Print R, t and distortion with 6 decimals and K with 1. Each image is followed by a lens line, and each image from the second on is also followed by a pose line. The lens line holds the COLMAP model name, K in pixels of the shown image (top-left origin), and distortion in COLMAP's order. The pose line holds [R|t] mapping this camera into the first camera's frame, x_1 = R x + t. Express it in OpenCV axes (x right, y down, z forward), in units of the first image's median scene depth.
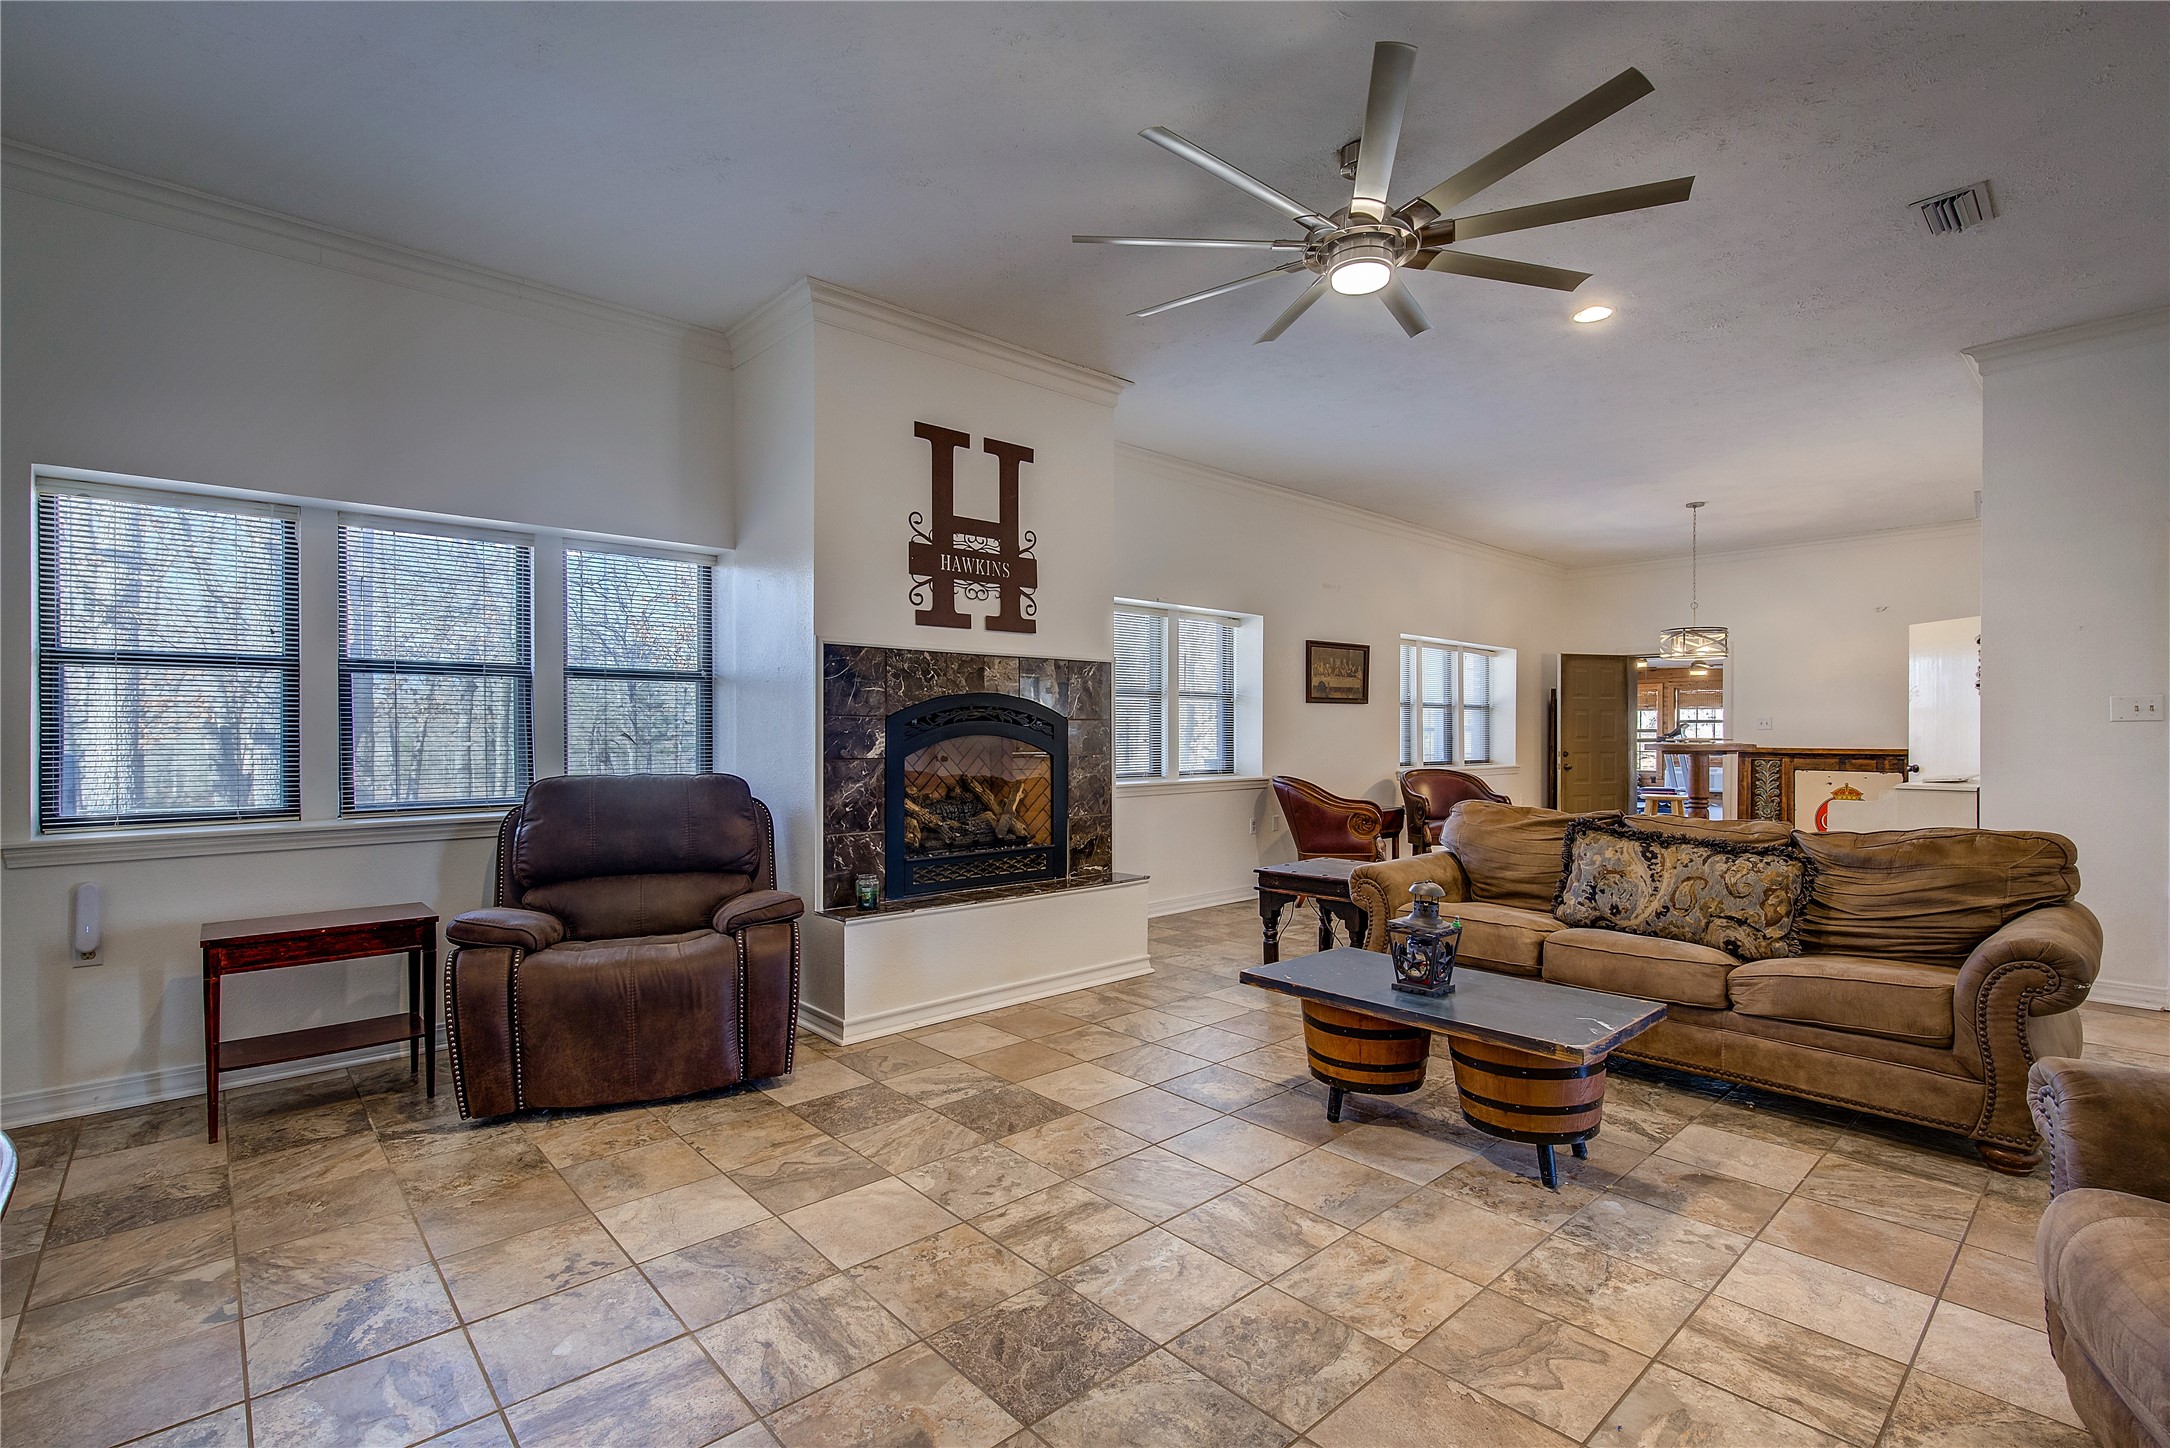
lens RADIAL K [[996.7, 0, 1095.0], [0, 996.7, 722.6], [0, 0, 1]] dist [0.000250, 0.000241]
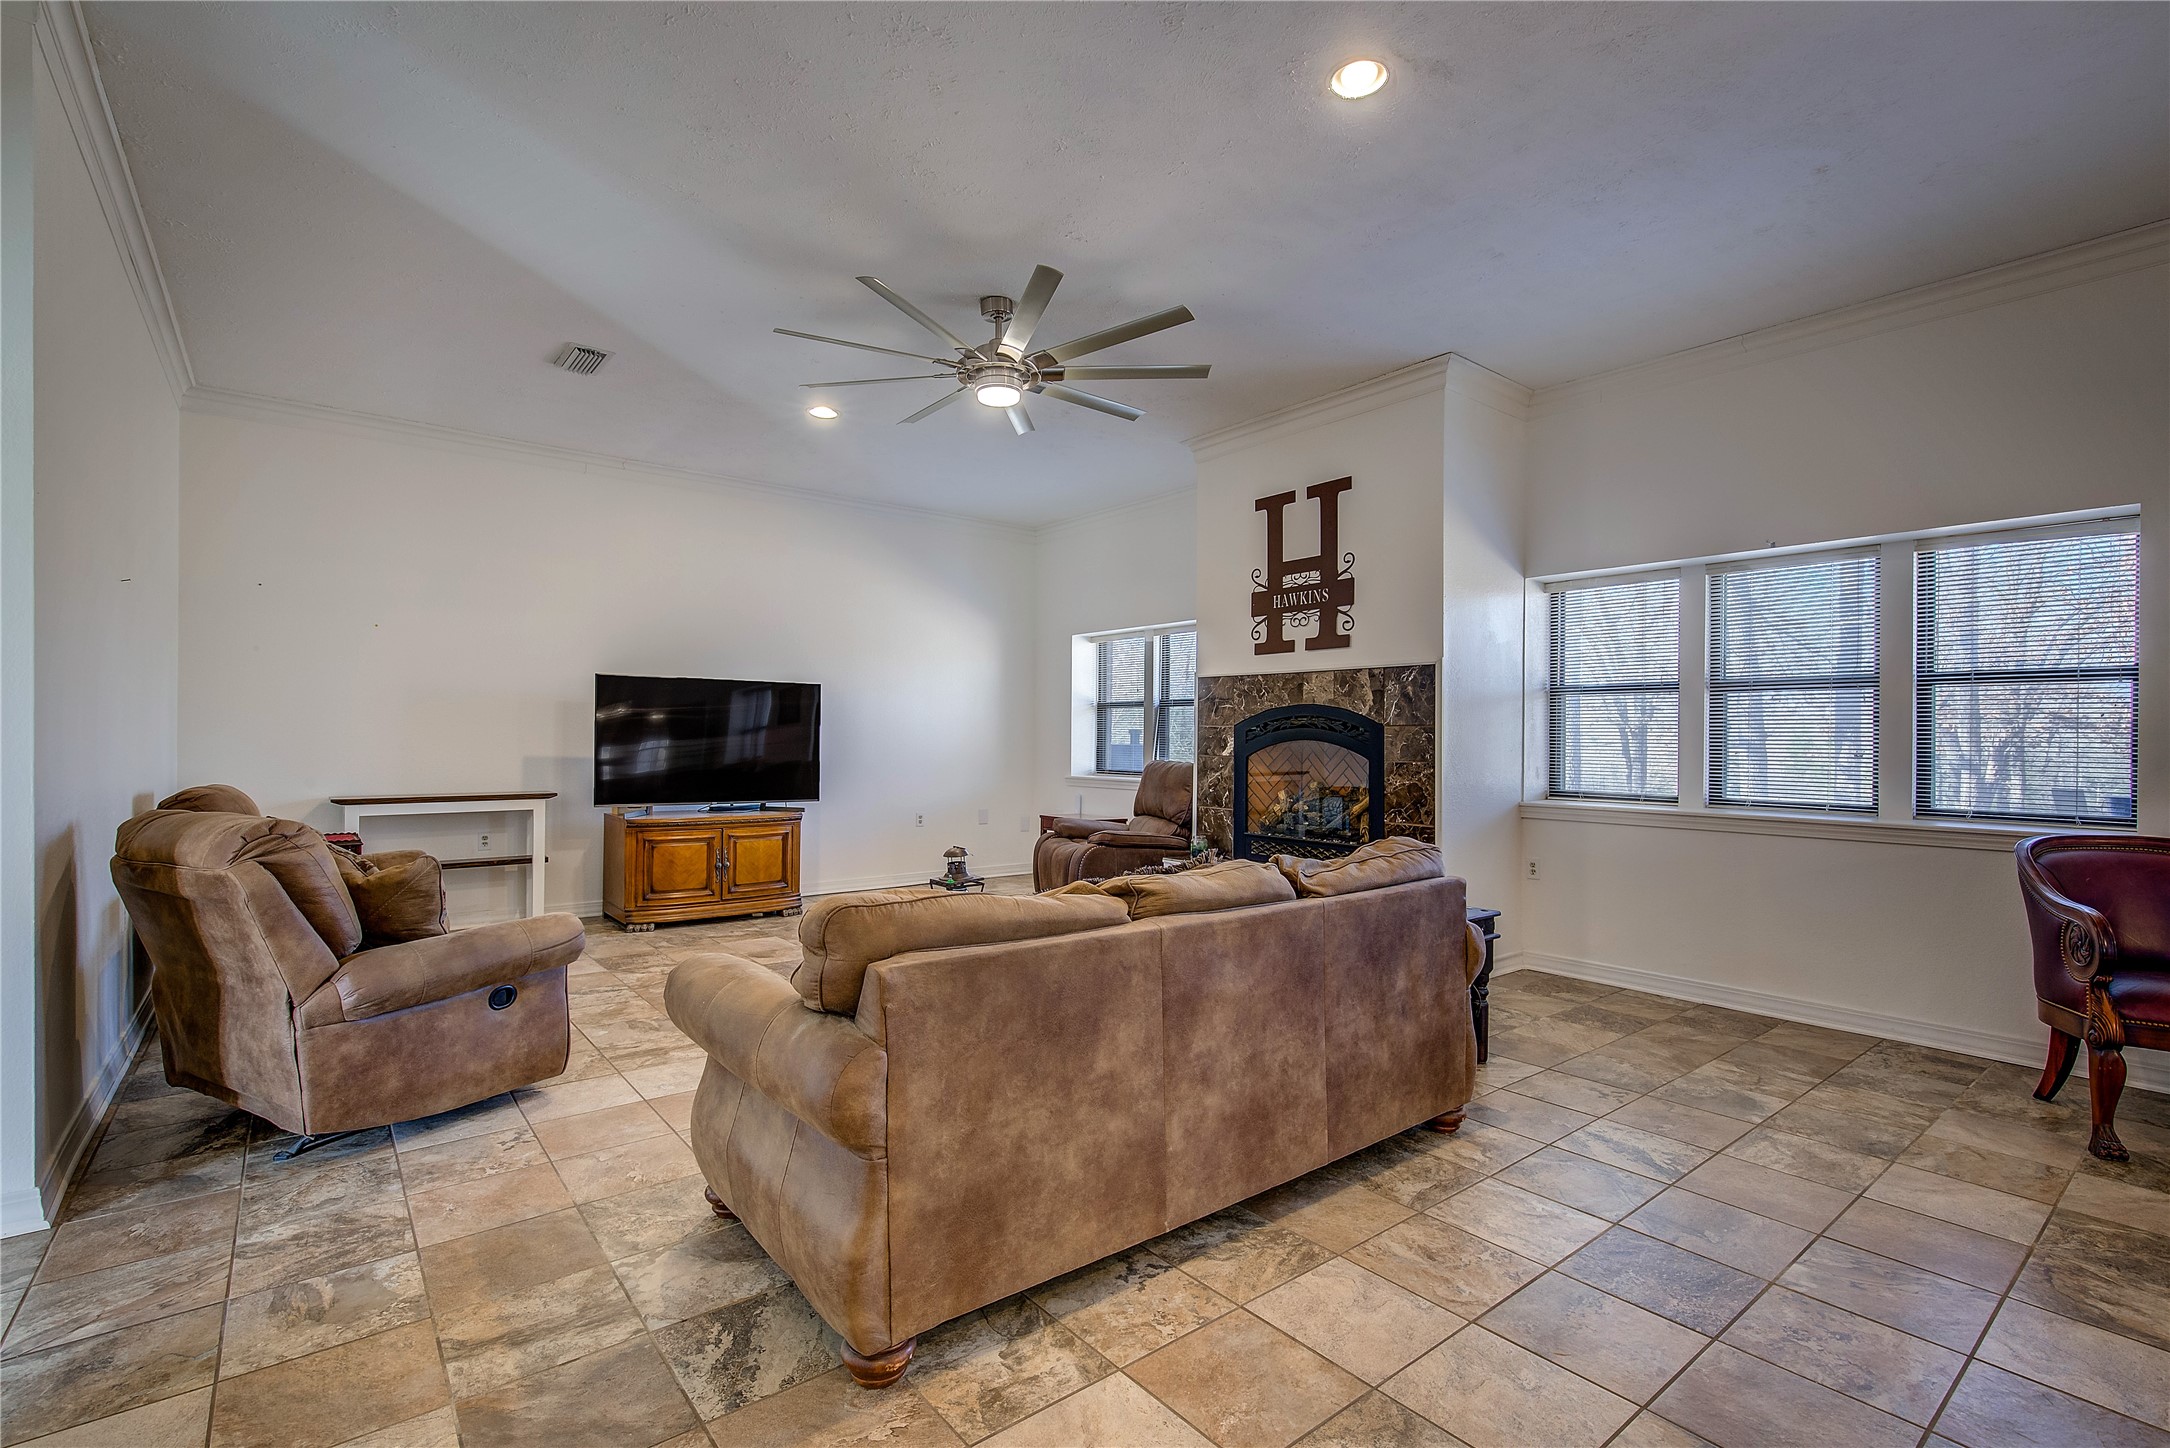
lens RADIAL K [[996.7, 0, 1092.8], [0, 996.7, 733.4], [0, 0, 1]] dist [0.000250, 0.000241]
pose [[-0.052997, -0.004333, -0.998585, 1.076900], [0.000391, 0.999990, -0.004359, 0.009488], [0.998595, -0.000621, -0.052995, 0.811803]]
